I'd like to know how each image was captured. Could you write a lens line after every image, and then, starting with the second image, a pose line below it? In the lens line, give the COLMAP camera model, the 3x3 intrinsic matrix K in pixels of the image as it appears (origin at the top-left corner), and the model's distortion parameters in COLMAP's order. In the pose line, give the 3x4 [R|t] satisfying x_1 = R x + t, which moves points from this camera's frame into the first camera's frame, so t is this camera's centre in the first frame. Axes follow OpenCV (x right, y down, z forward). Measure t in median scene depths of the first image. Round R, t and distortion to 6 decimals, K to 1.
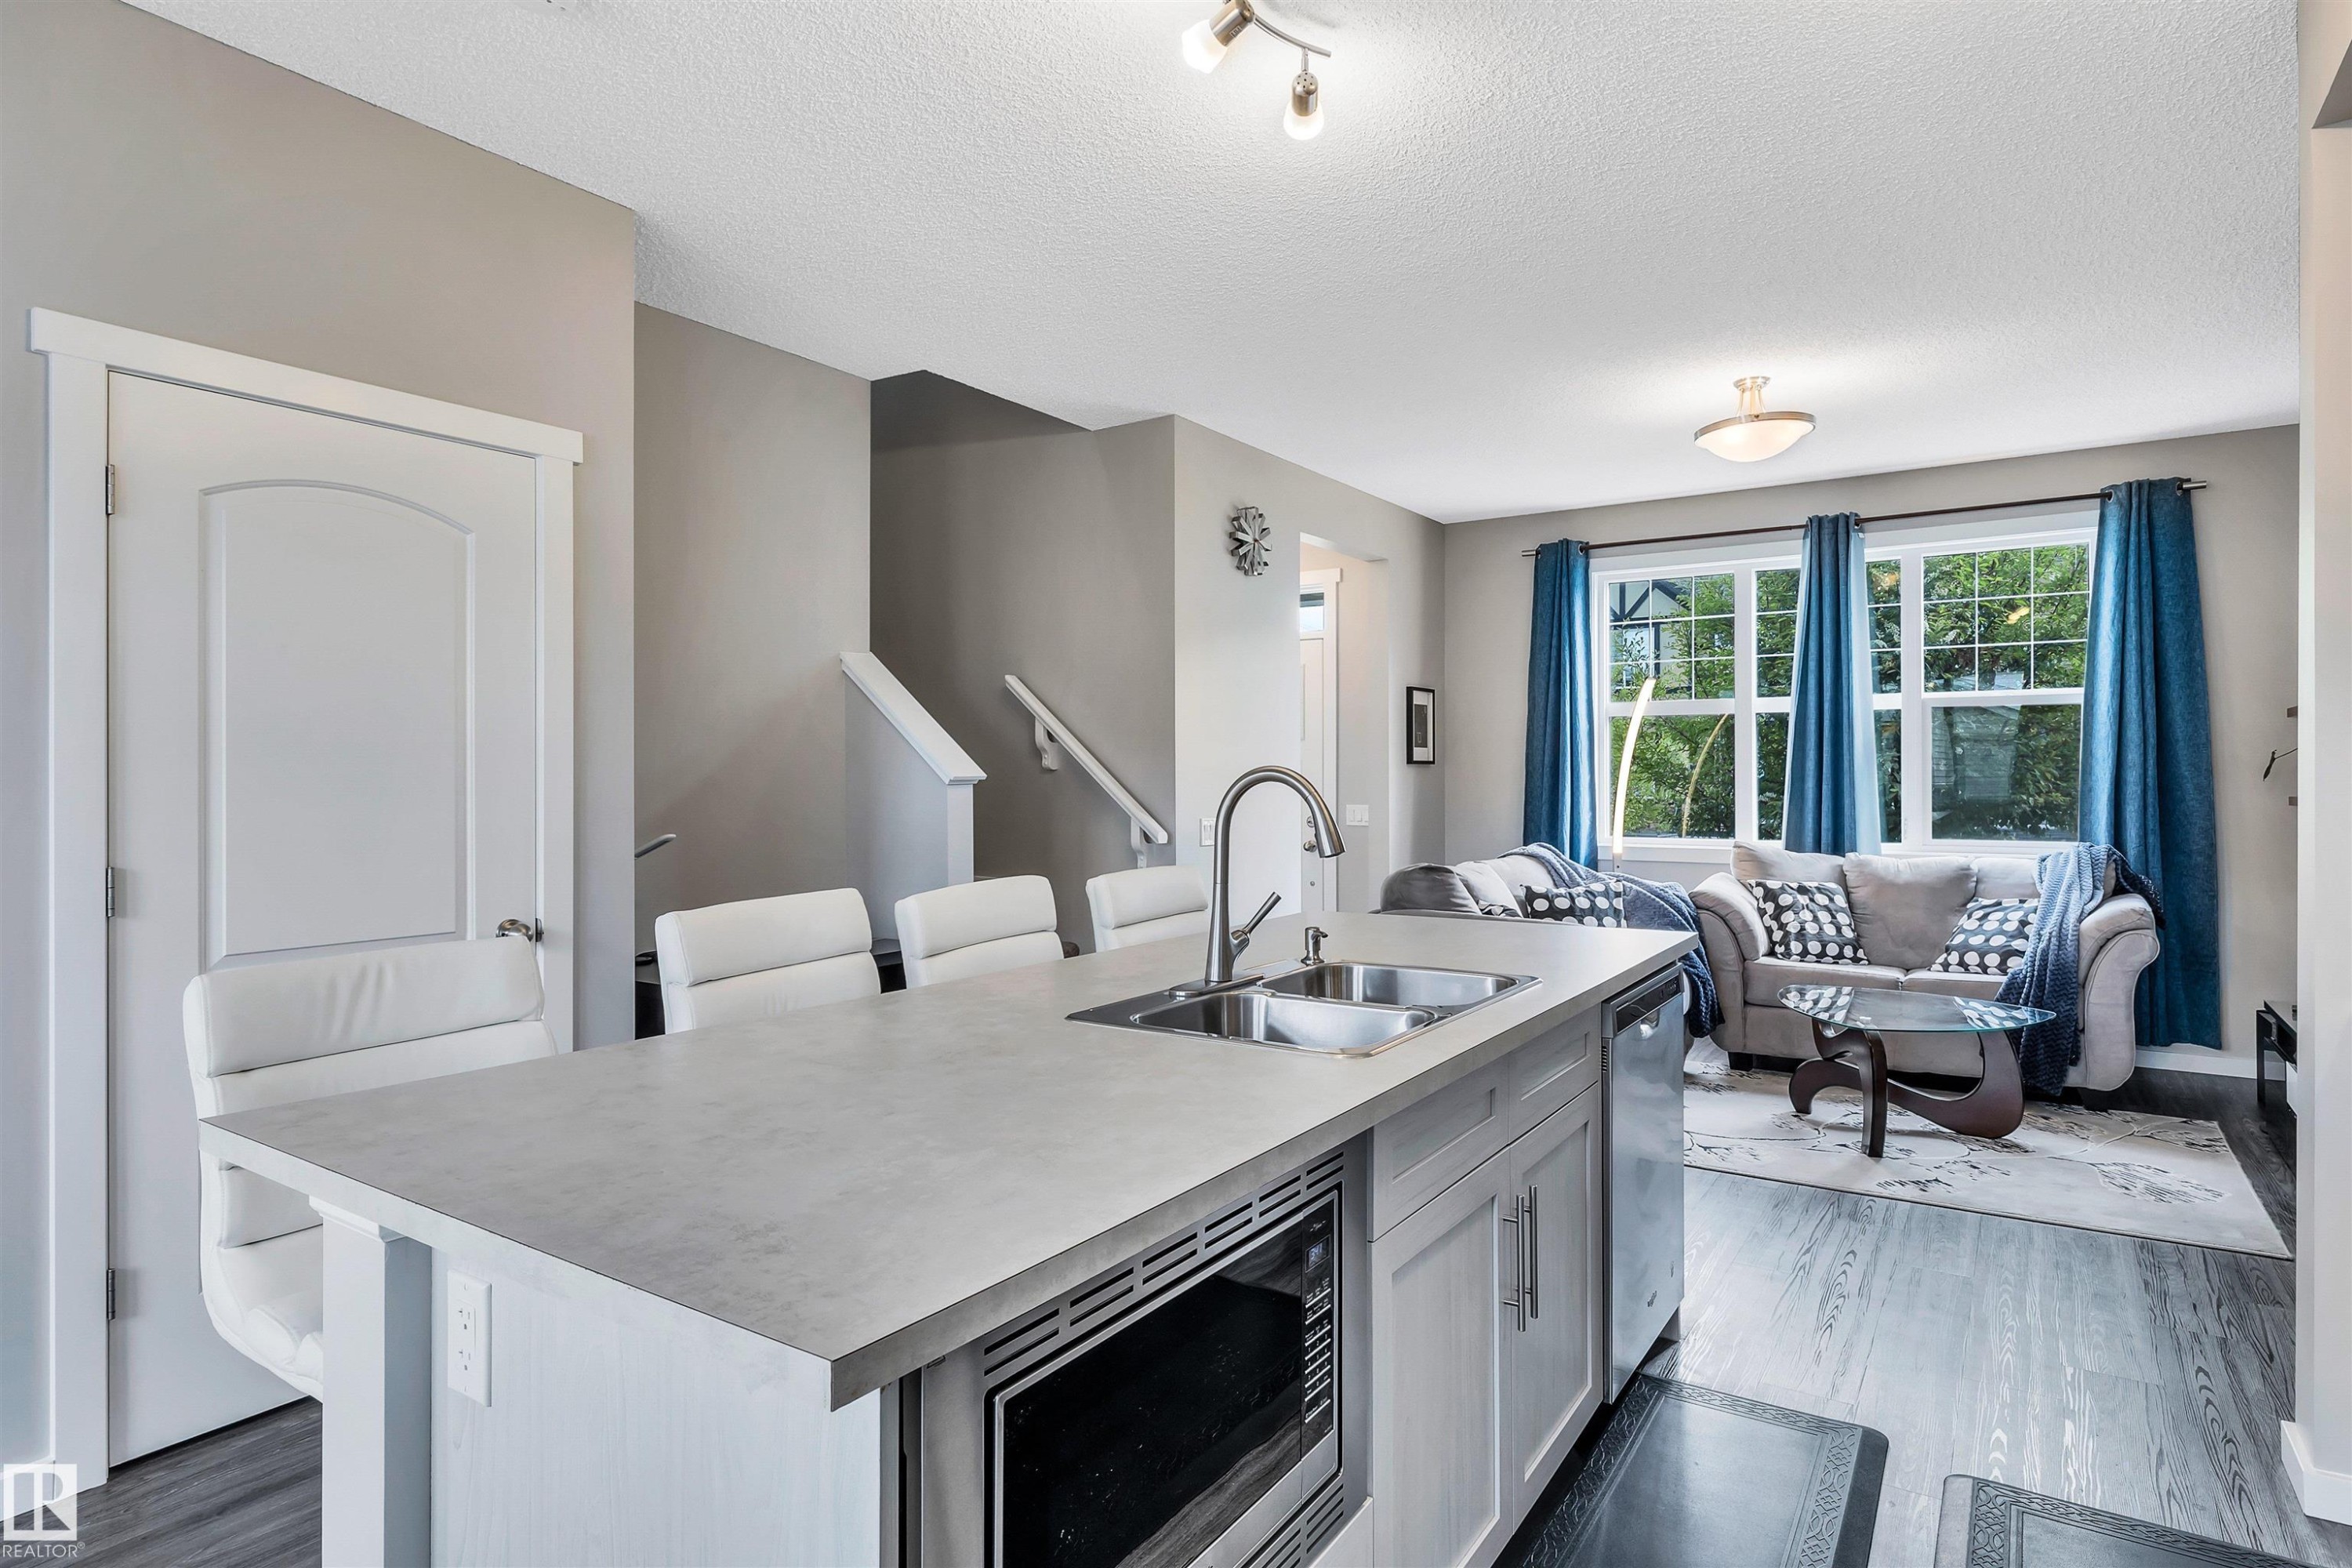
lens RADIAL K [[1229.4, 0, 1177.5], [0, 1229.4, 766.0], [0, 0, 1]] dist [-0.003806, 0.004849]
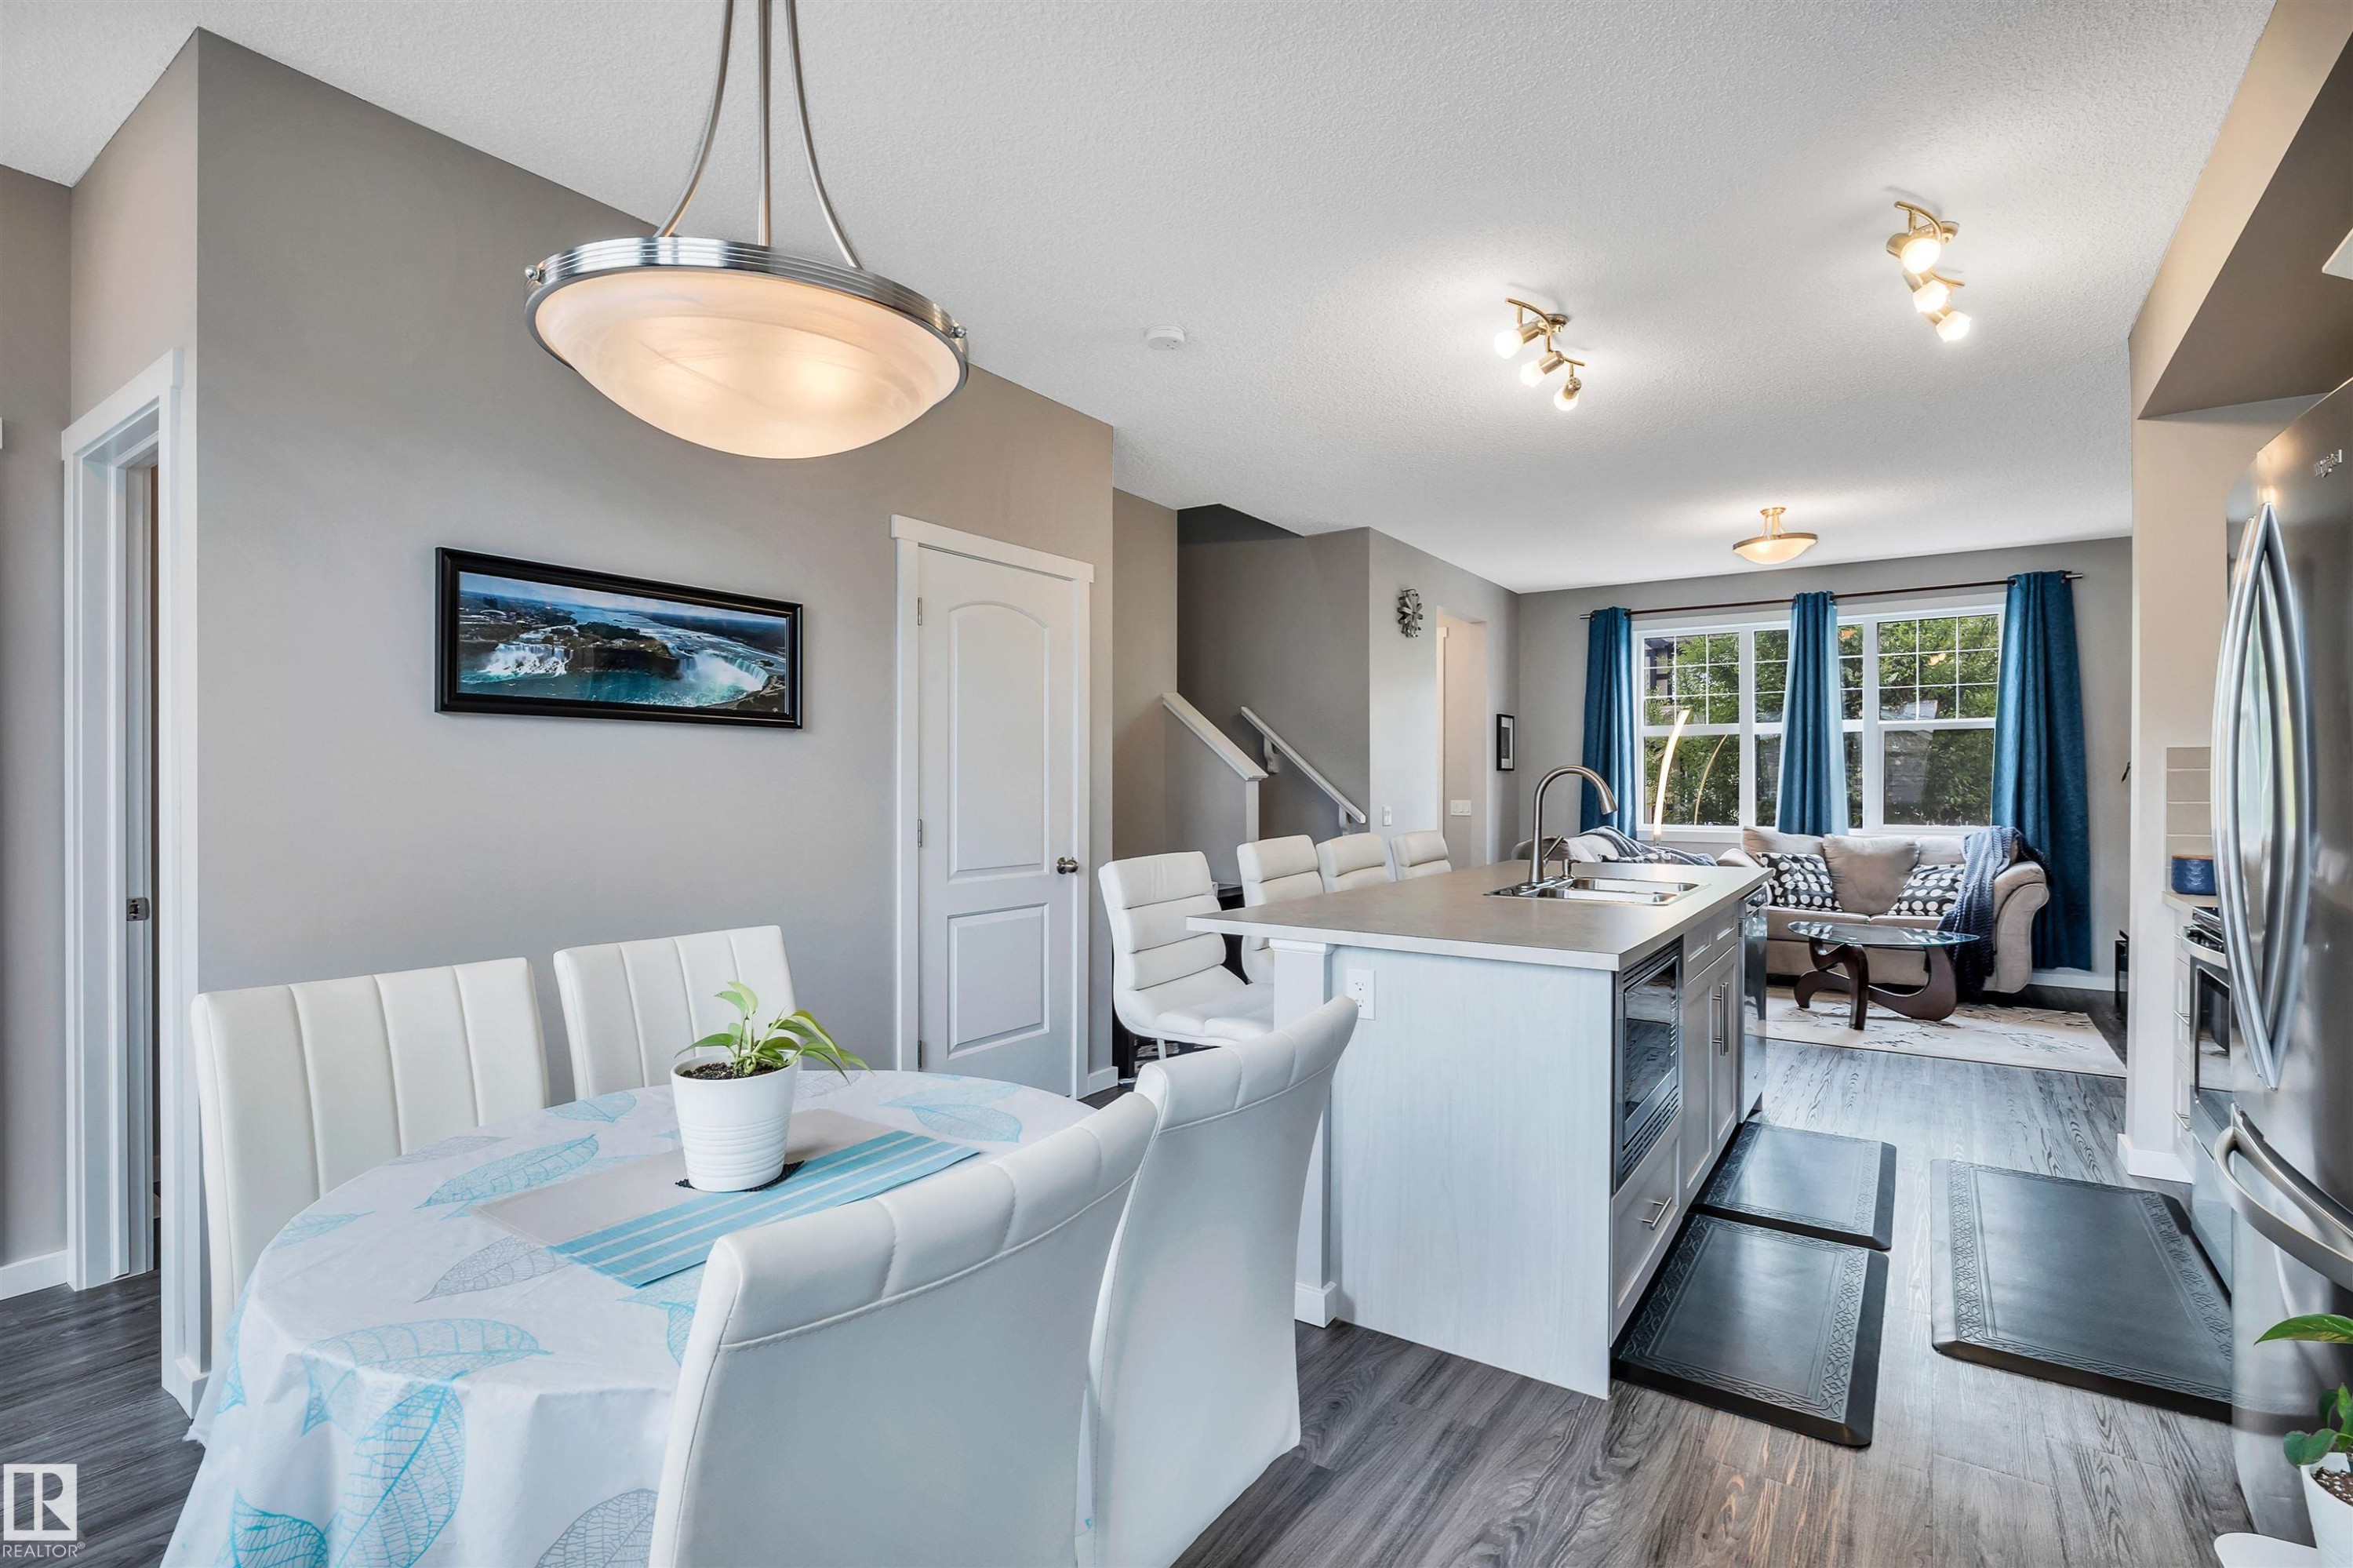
lens RADIAL K [[1058.5, 0, 1183.9], [0, 1058.5, 776.9], [0, 0, 1]] dist [-0.003180, -0.000267]
pose [[0.999948, 0.003529, -0.009540, -0.198971], [-0.003519, 0.999993, 0.001066, 0.007529], [0.009544, -0.001032, 0.999954, -0.242745]]
